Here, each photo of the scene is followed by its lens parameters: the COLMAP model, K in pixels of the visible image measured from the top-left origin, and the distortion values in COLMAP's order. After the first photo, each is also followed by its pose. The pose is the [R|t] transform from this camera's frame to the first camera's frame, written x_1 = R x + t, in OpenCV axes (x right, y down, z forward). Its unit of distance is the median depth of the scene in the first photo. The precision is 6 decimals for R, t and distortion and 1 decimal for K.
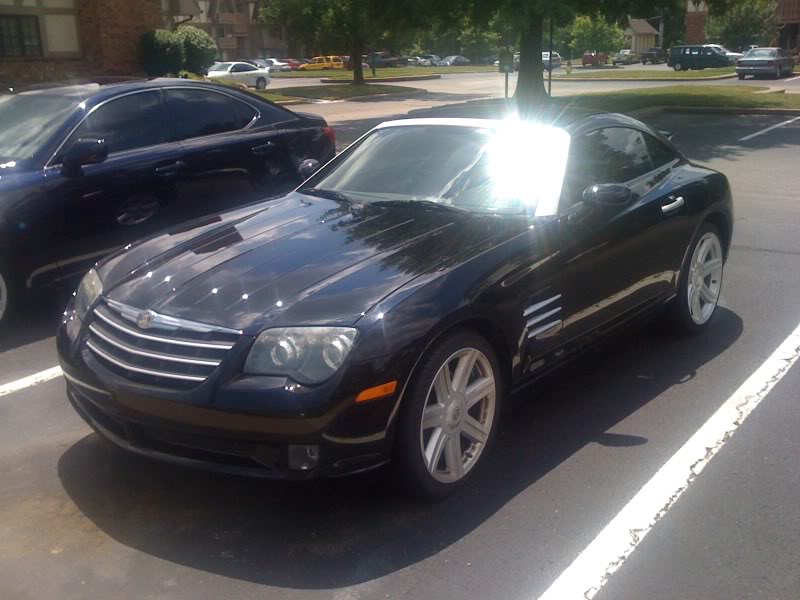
lens RADIAL K [[888.1, 0, 402.3], [0, 888.1, 280.8], [0, 0, 1]] dist [0.159007, -0.510374]
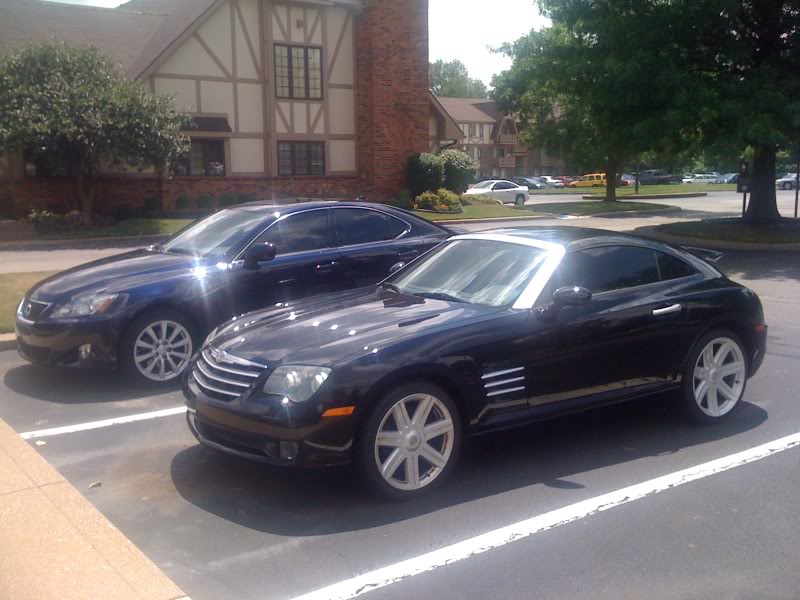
lens RADIAL K [[888.1, 0, 402.3], [0, 888.1, 280.8], [0, 0, 1]] dist [0.159007, -0.510374]
pose [[0.948800, 0.042771, -0.312967, 0.282644], [-0.081277, 0.990487, -0.111040, 0.034059], [0.305241, 0.130792, 0.943251, -0.217859]]
